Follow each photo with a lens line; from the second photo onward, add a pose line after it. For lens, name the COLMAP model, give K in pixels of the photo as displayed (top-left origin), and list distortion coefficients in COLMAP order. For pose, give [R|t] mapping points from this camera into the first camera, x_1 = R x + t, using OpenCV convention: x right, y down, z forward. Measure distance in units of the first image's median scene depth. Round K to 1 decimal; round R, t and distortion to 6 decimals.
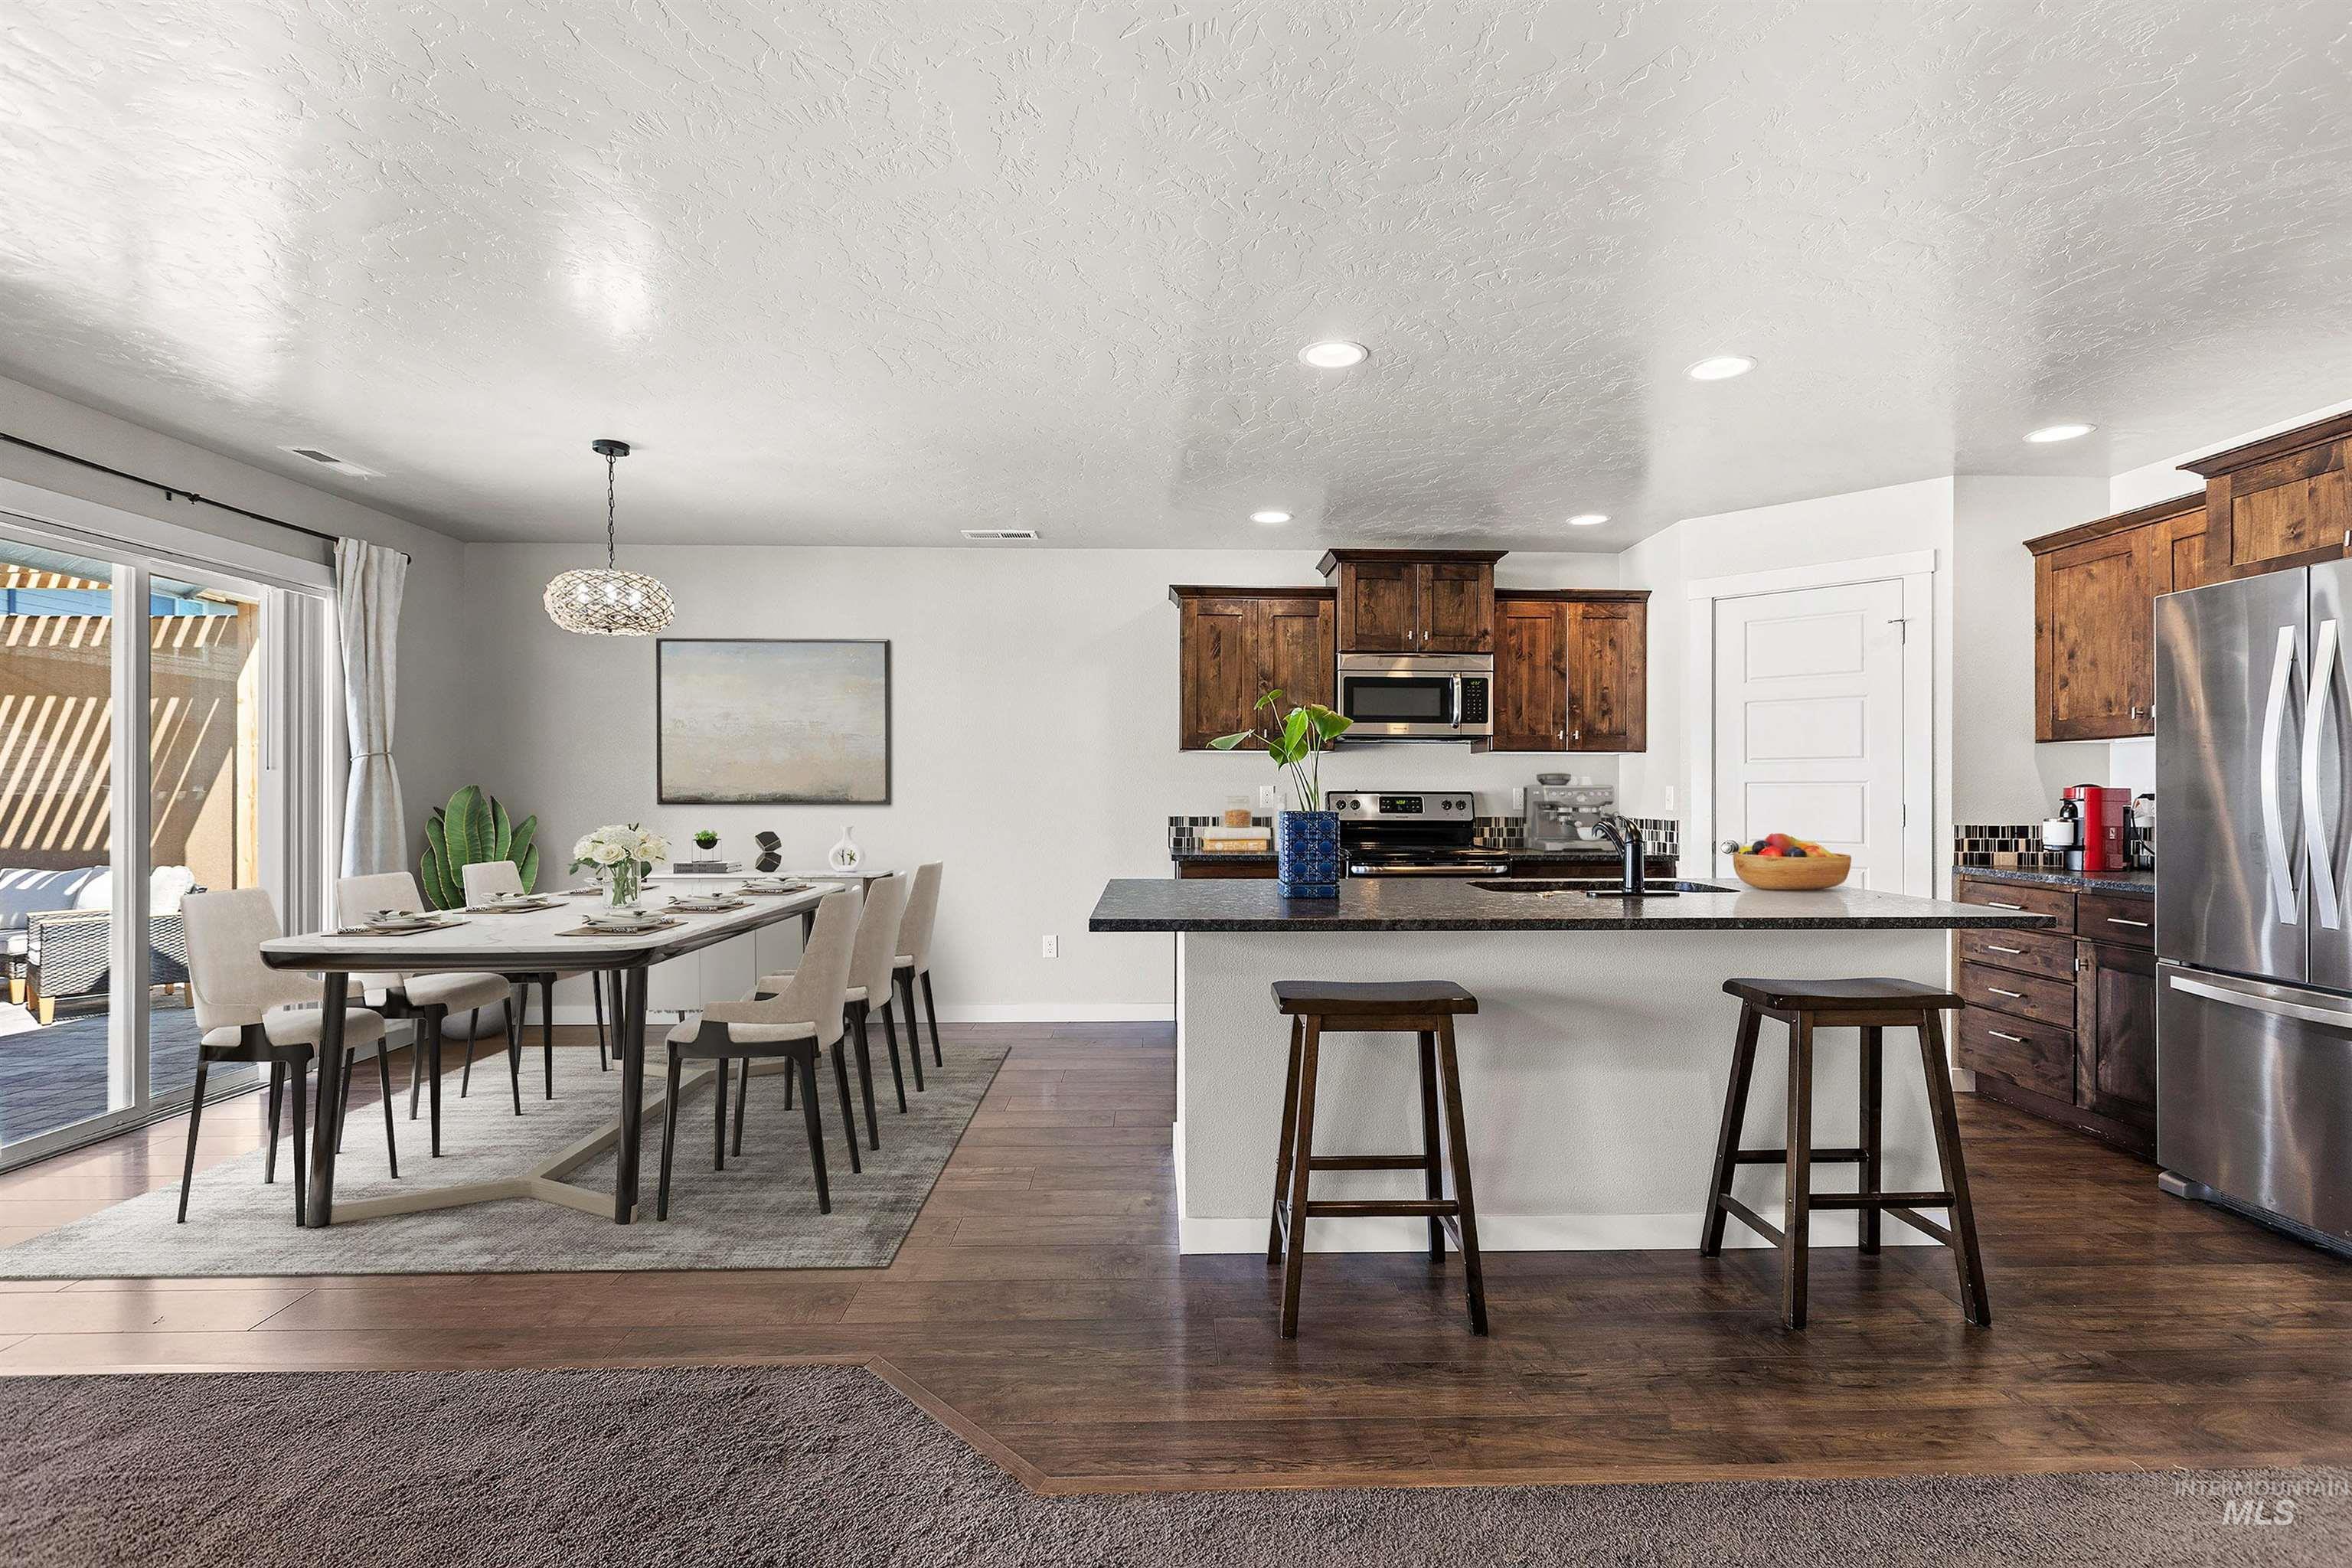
lens RADIAL K [[1074.5, 0, 1193.4], [0, 1074.5, 784.1], [0, 0, 1]] dist [0.003057, -0.000204]
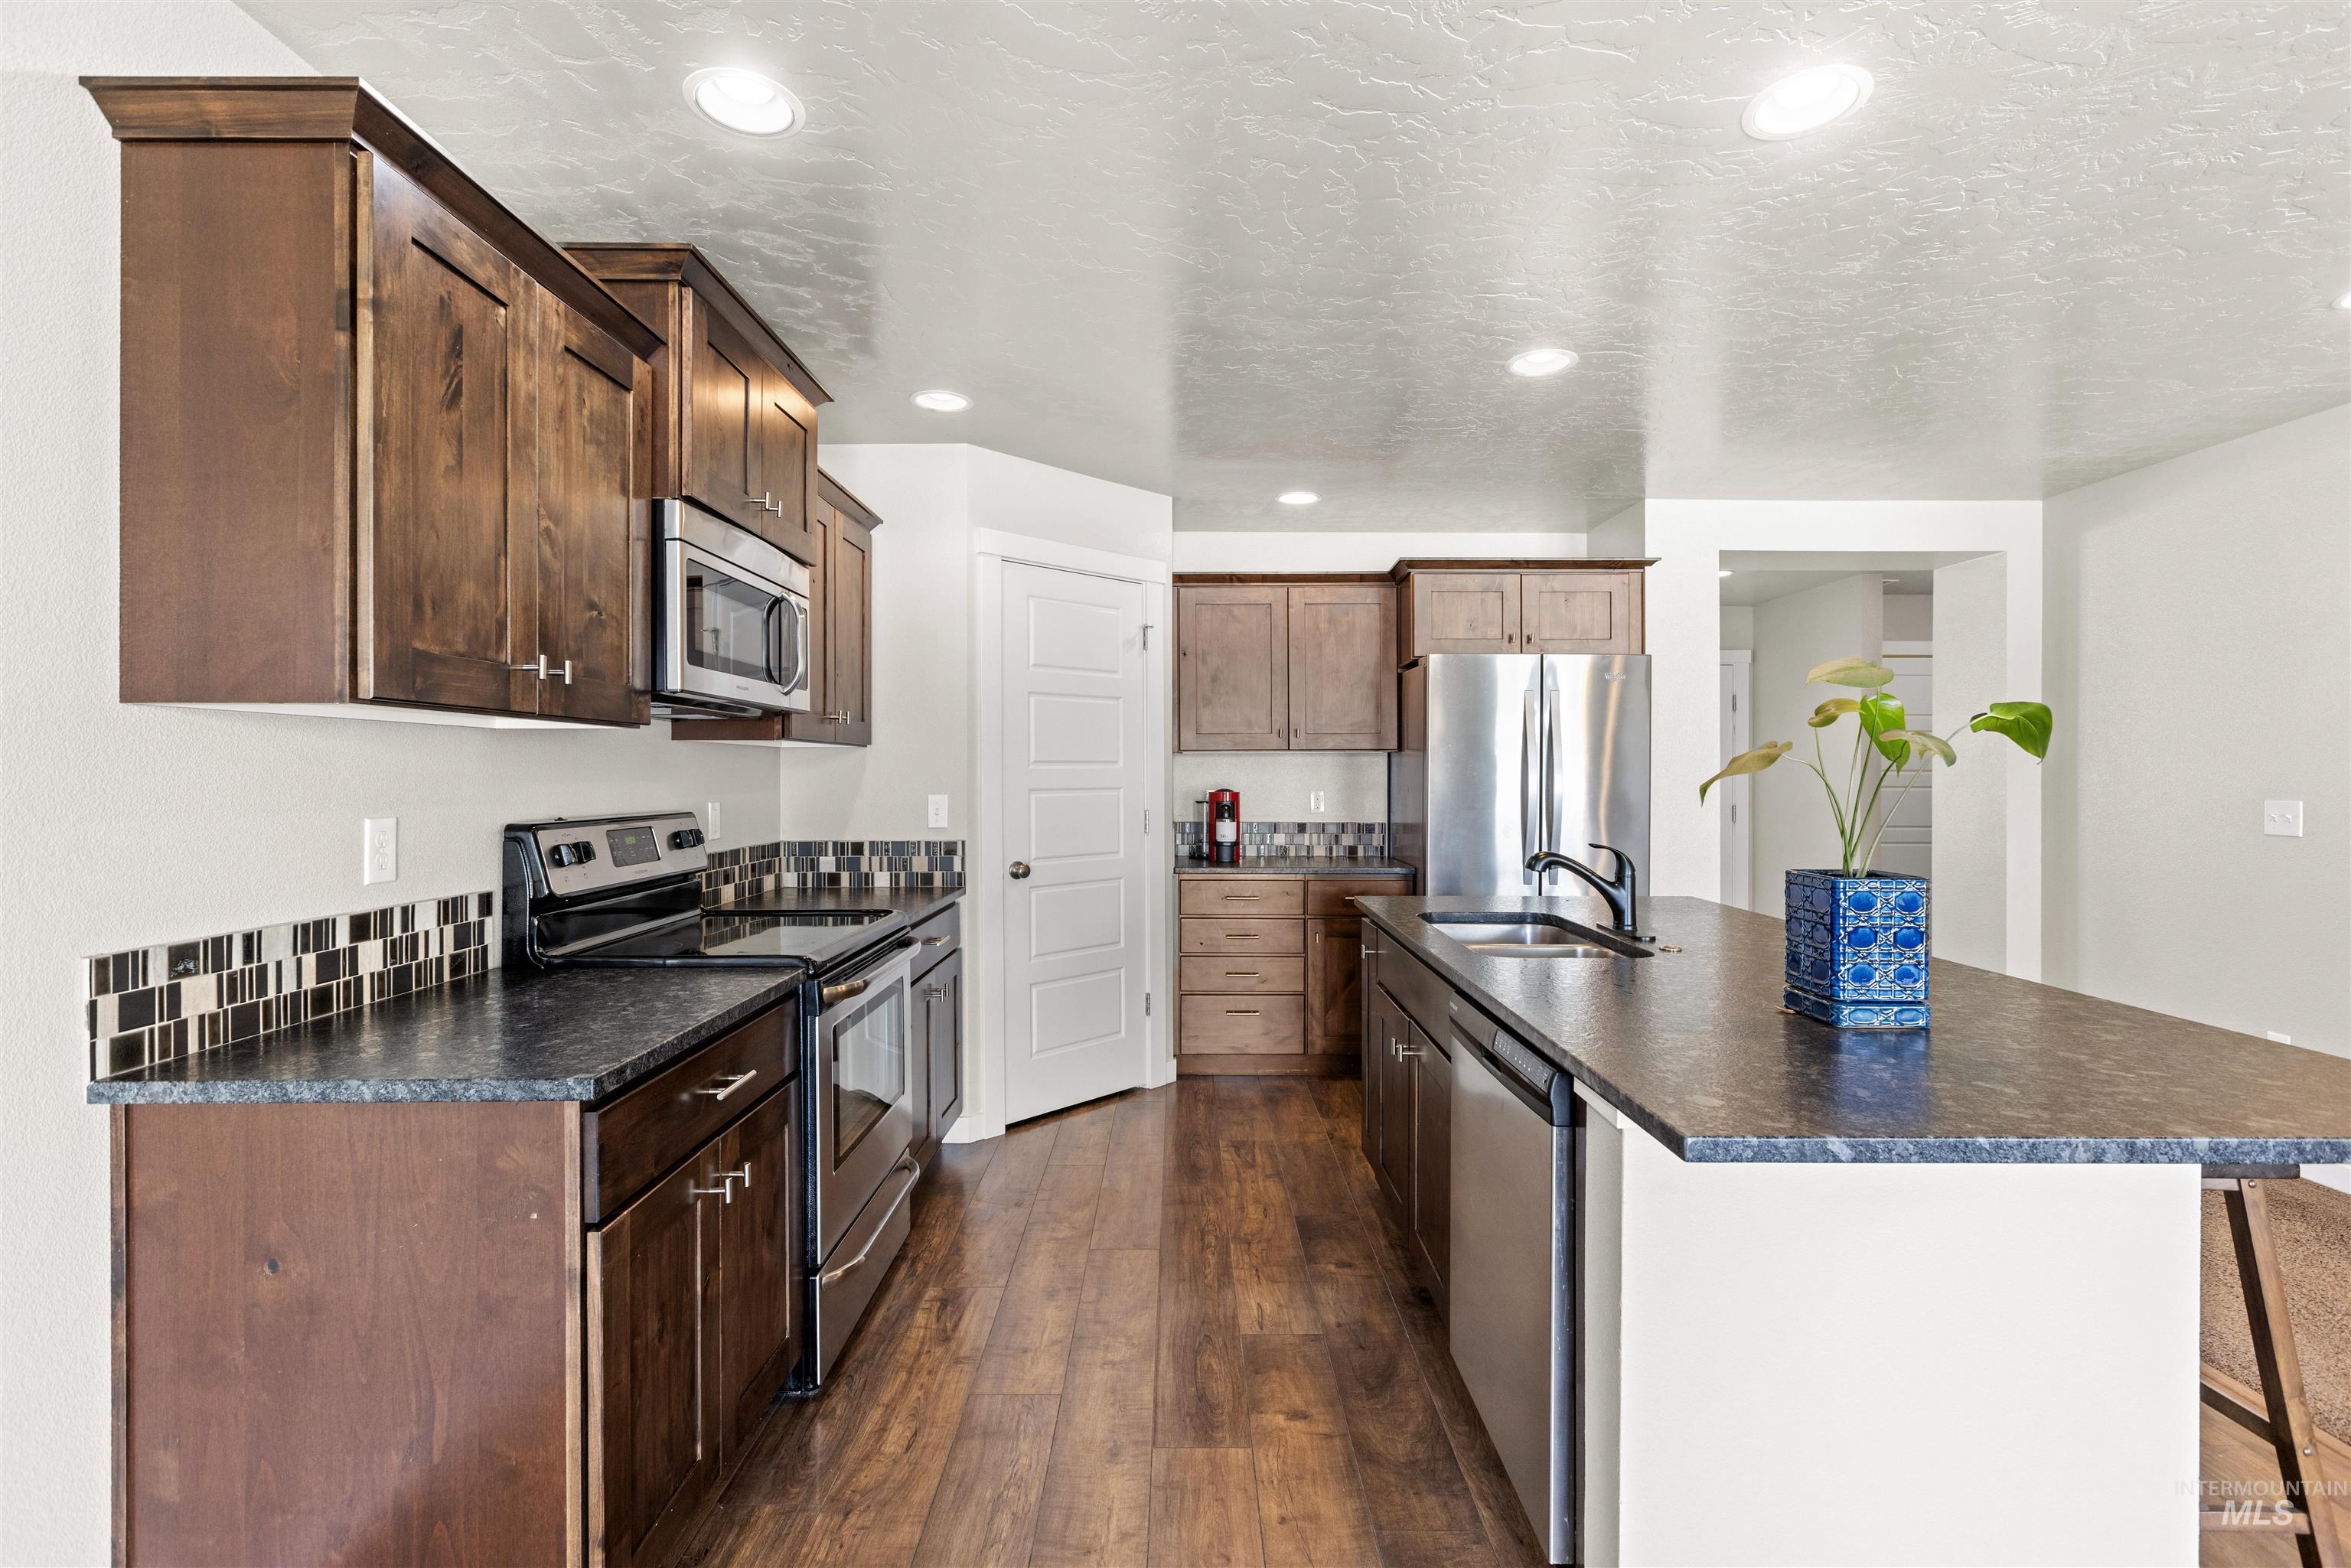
lens RADIAL K [[1074.0, 0, 1192.9], [0, 1074.0, 784.1], [0, 0, 1]] dist [0.003057, -0.000204]
pose [[0.024624, -0.014947, 0.999585, -0.285669], [-0.009027, 0.999844, 0.015173, -0.017872], [-0.999656, -0.009397, 0.024486, 0.784506]]
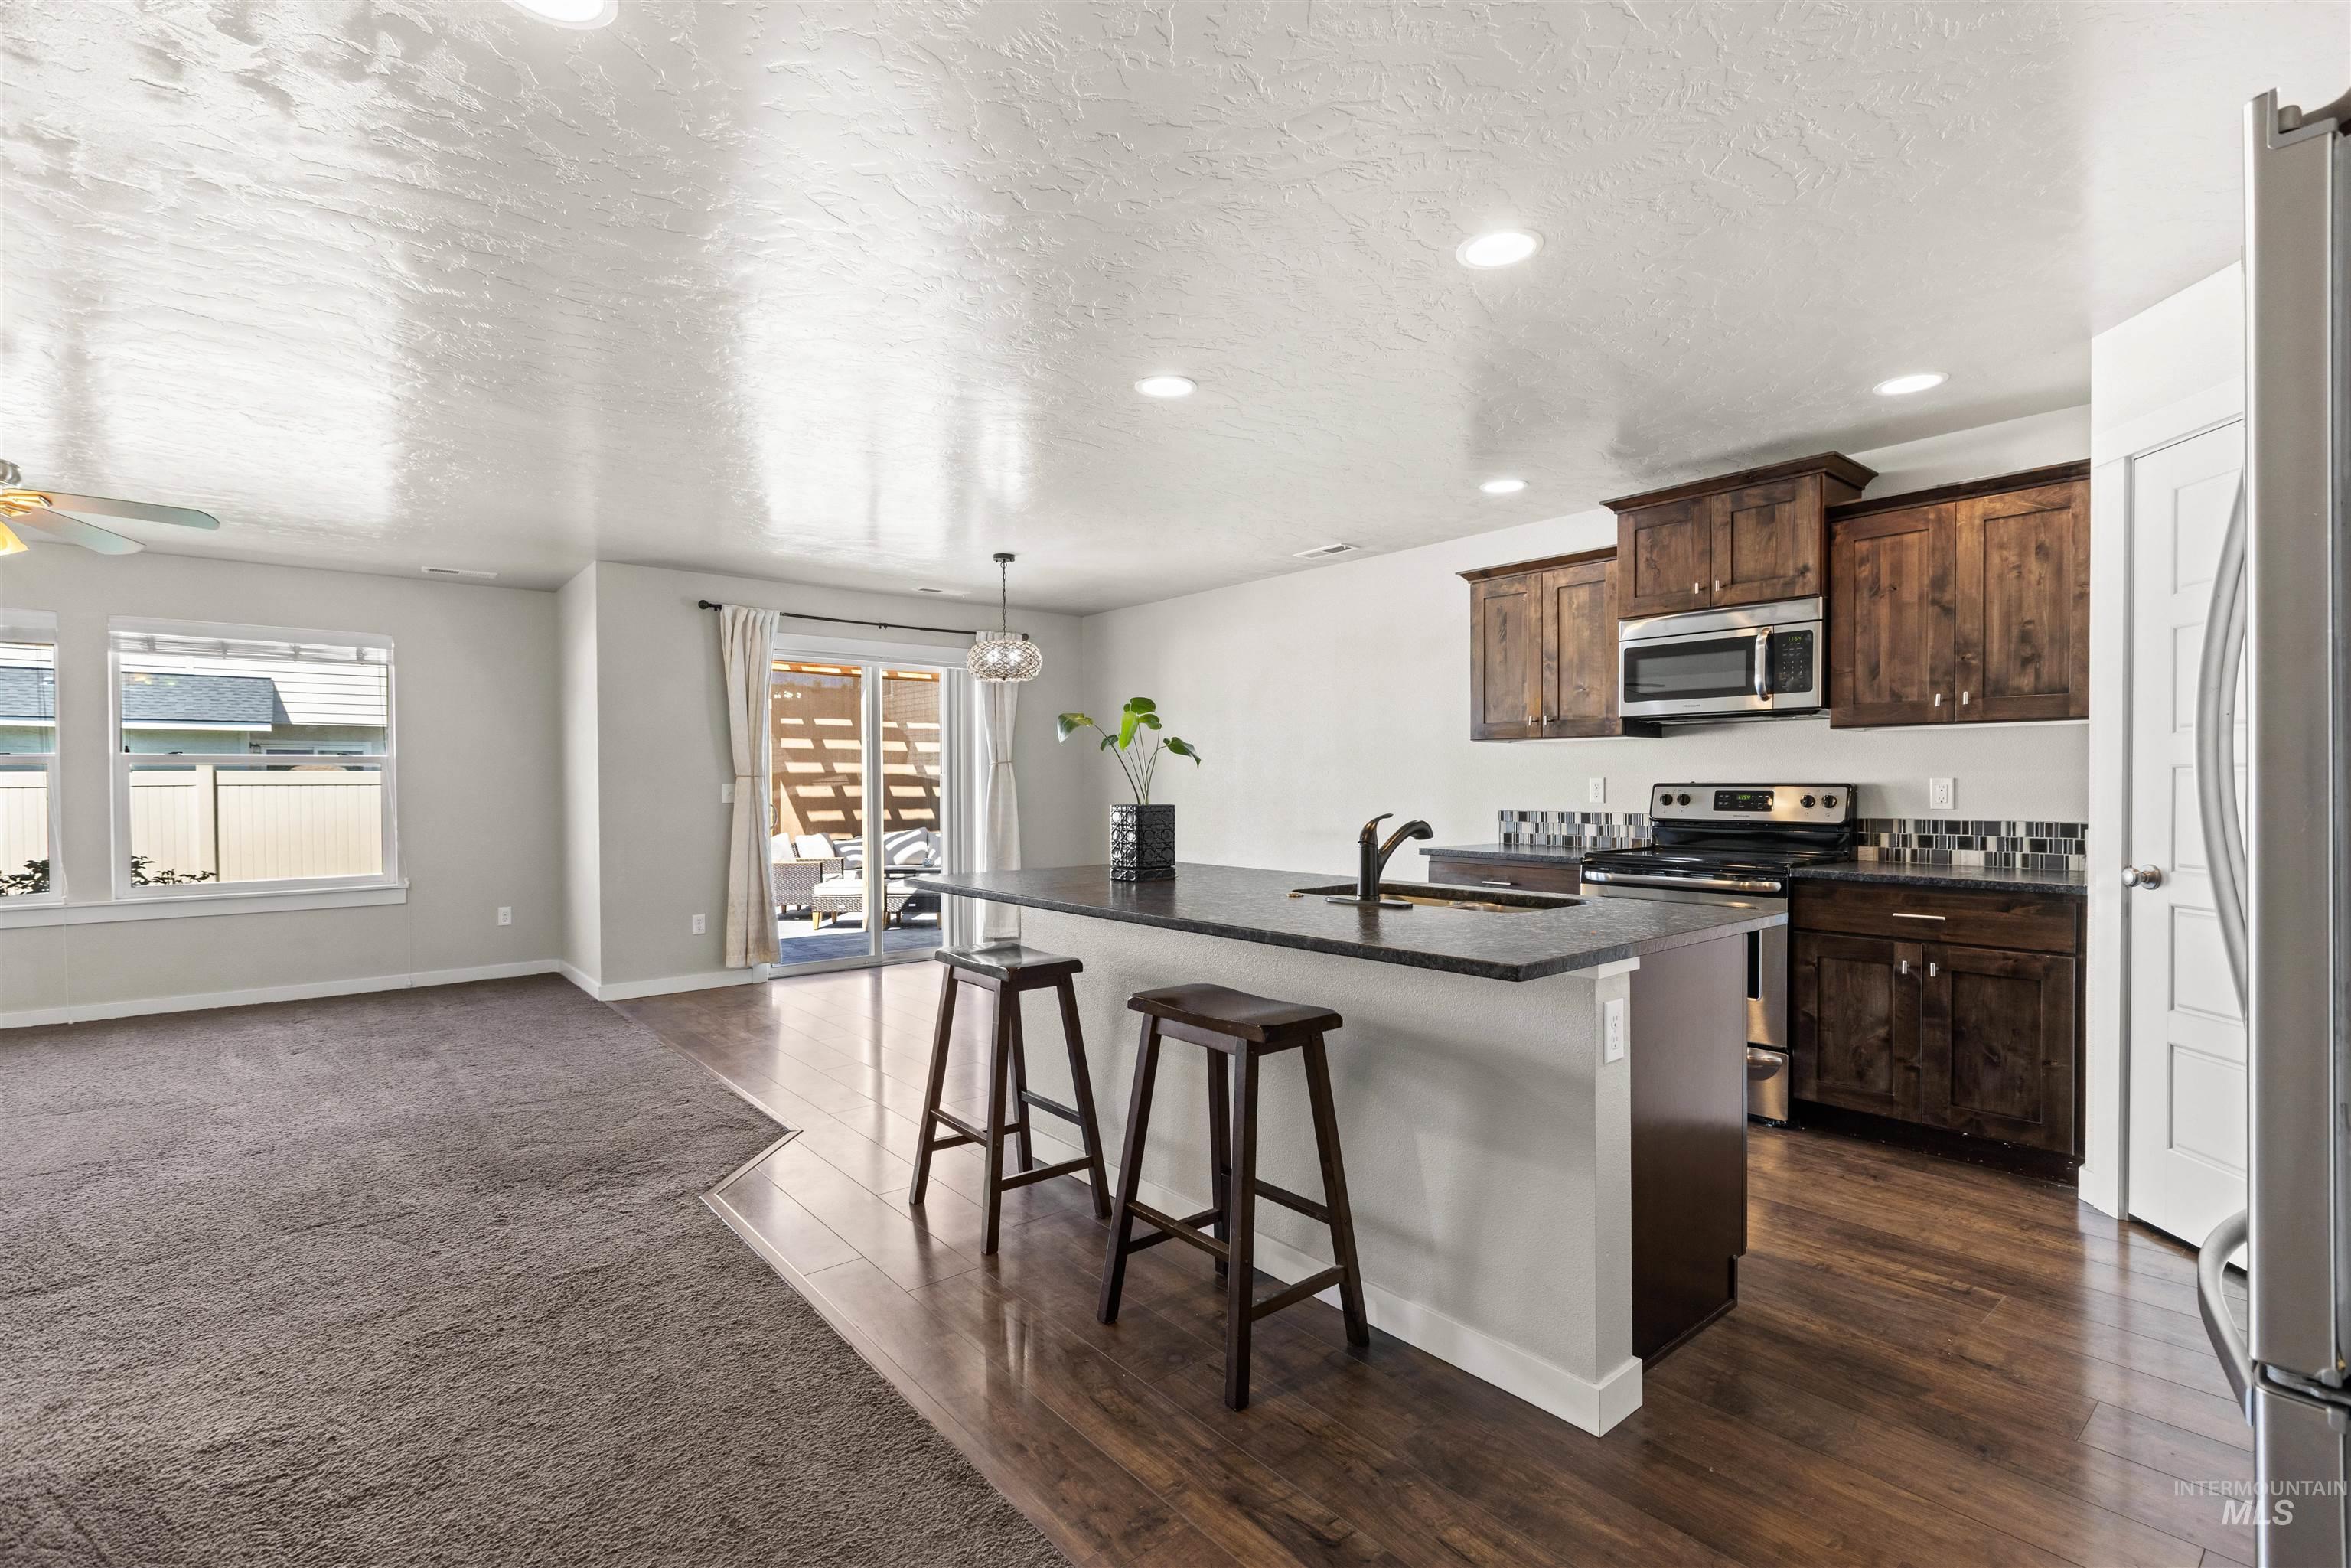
lens RADIAL K [[1074.0, 0, 1192.9], [0, 1074.0, 784.1], [0, 0, 1]] dist [0.003057, -0.000204]
pose [[0.621740, -0.005337, -0.783206, 0.585234], [0.010898, 0.999939, 0.001837, 0.001362], [0.783148, -0.009678, 0.621760, 0.205850]]
